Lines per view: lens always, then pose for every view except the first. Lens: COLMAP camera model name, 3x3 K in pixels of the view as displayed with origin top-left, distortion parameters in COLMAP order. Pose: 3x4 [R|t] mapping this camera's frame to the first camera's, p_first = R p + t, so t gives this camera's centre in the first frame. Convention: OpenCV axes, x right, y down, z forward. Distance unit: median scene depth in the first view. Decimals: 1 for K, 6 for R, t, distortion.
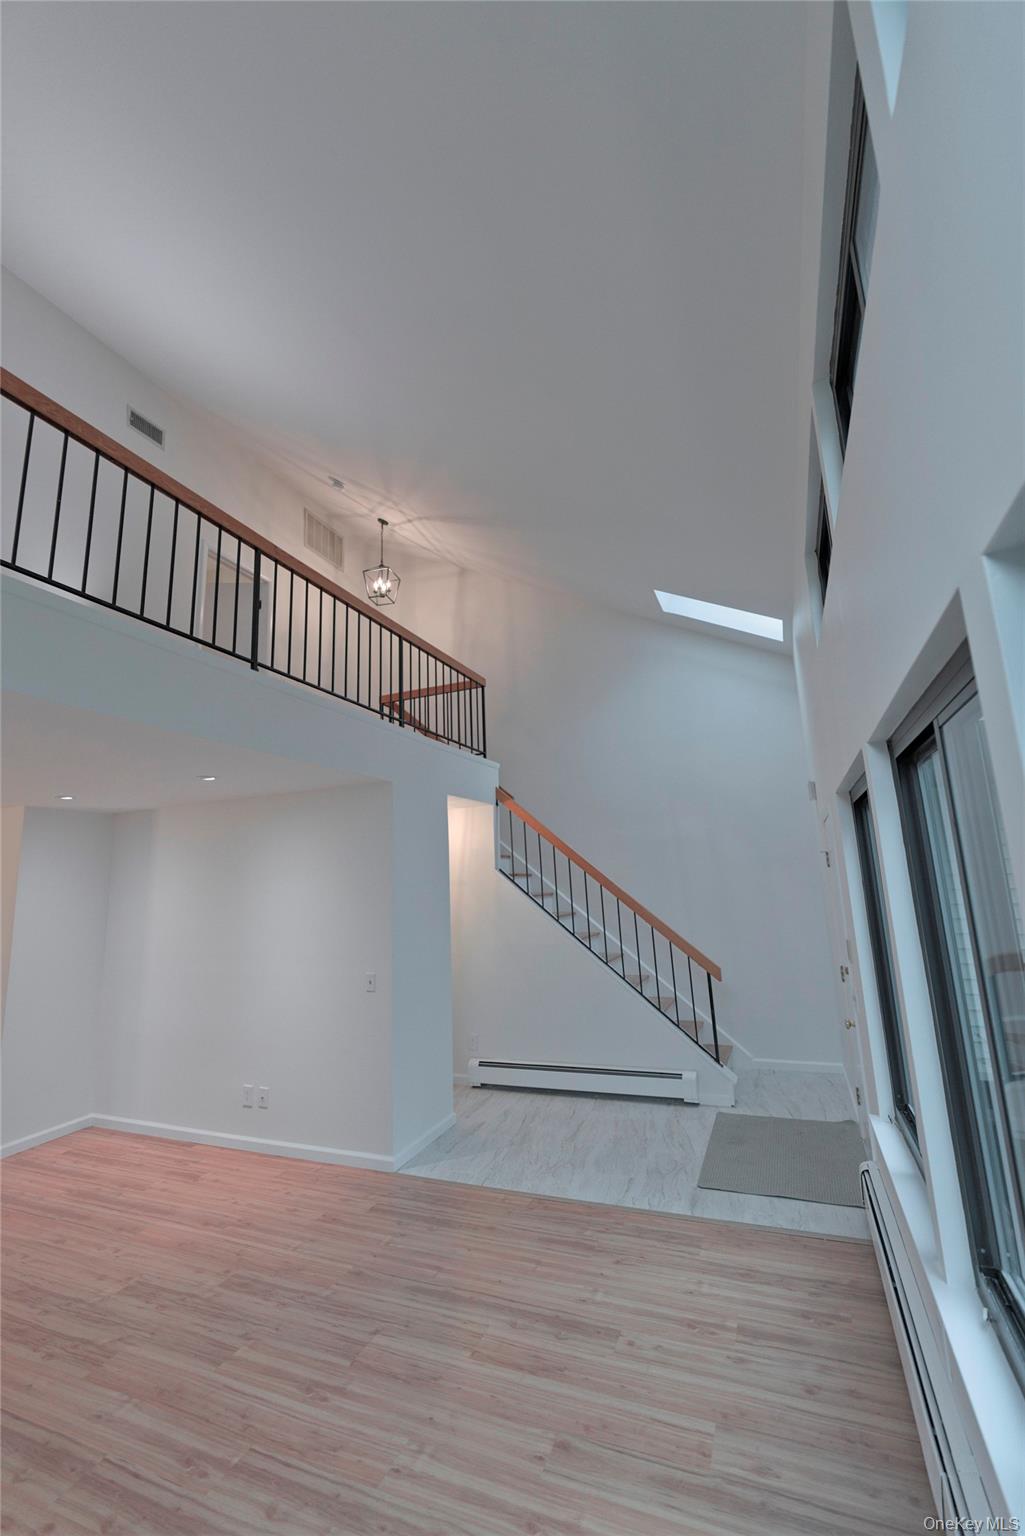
lens RADIAL K [[648.3, 0, 511.1], [0, 648.3, 778.1], [0, 0, 1]] dist [-0.002345, 0.002382]
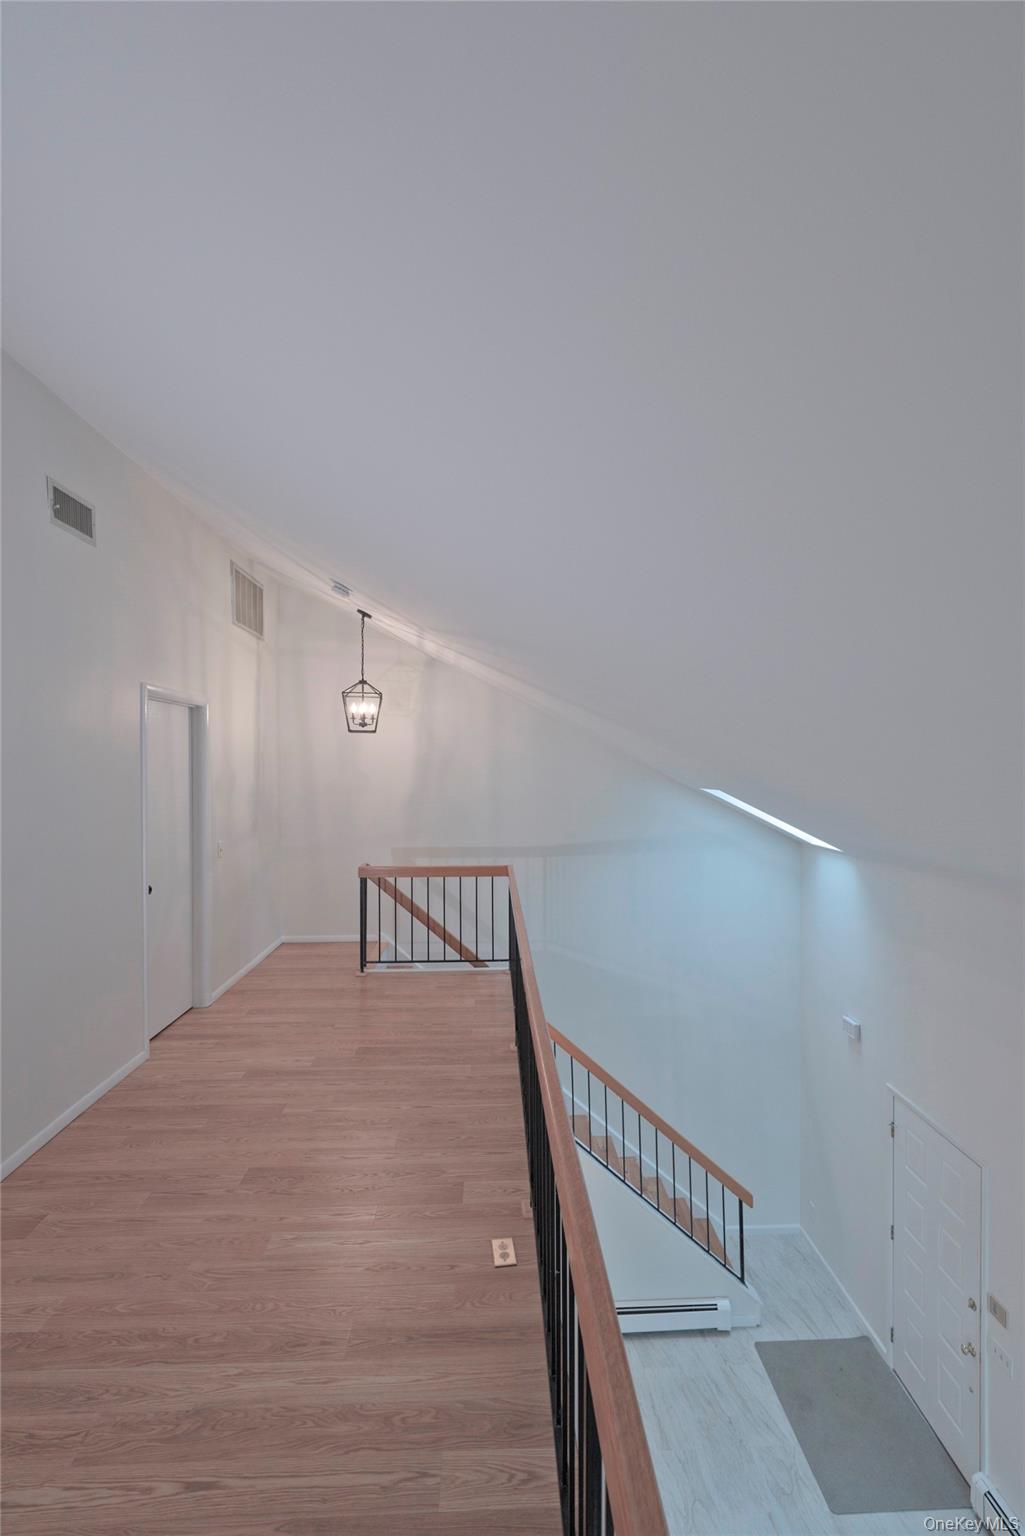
lens RADIAL K [[685.1, 0, 519.5], [0, 685.1, 777.8], [0, 0, 1]] dist [-0.003025, 0.000955]
pose [[0.900819, 0.032018, 0.433012, -0.499943], [-0.105825, 0.983393, 0.147440, -0.477686], [-0.421100, -0.178641, 0.889248, 0.306279]]
